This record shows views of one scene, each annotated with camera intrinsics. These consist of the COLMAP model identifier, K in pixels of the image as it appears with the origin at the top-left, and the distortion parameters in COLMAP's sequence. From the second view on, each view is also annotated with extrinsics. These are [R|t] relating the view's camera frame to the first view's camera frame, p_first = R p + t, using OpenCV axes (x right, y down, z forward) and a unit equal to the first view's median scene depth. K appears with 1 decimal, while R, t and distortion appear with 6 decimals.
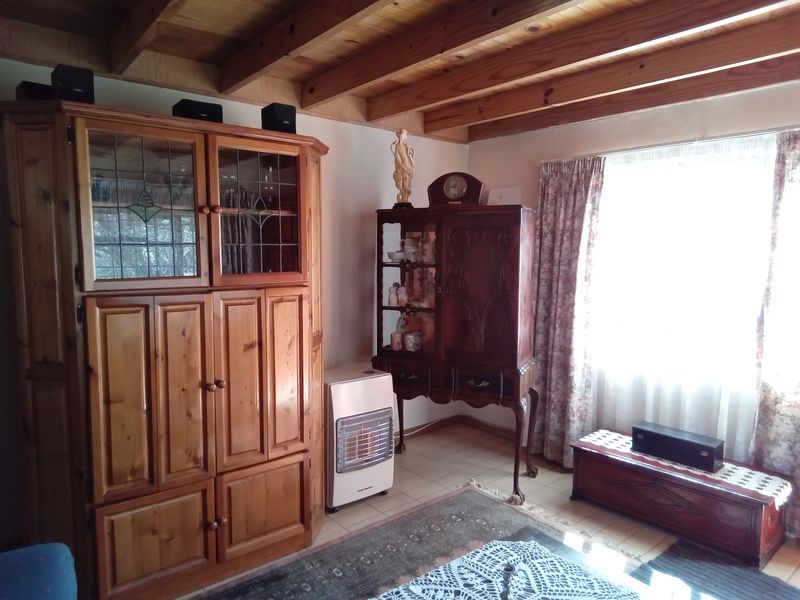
lens RADIAL K [[541.9, 0, 401.9], [0, 541.9, 297.6], [0, 0, 1]] dist [0.007129, -0.003661]
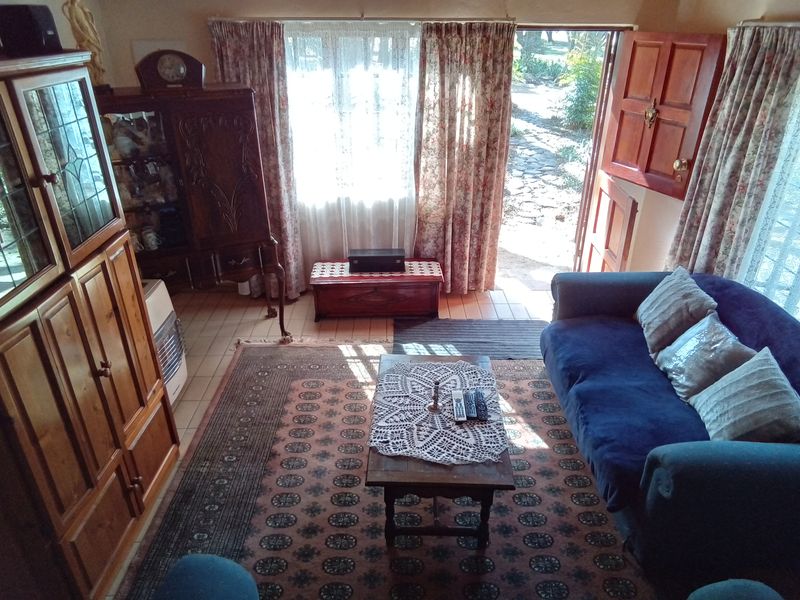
lens RADIAL K [[541.9, 0, 399.7], [0, 541.9, 302.9], [0, 0, 1]] dist [0.007129, -0.003661]
pose [[0.635390, -0.364674, 0.680656, -0.455806], [0.072555, 0.905755, 0.417545, -0.212427], [-0.768775, -0.215919, 0.601966, 0.067344]]
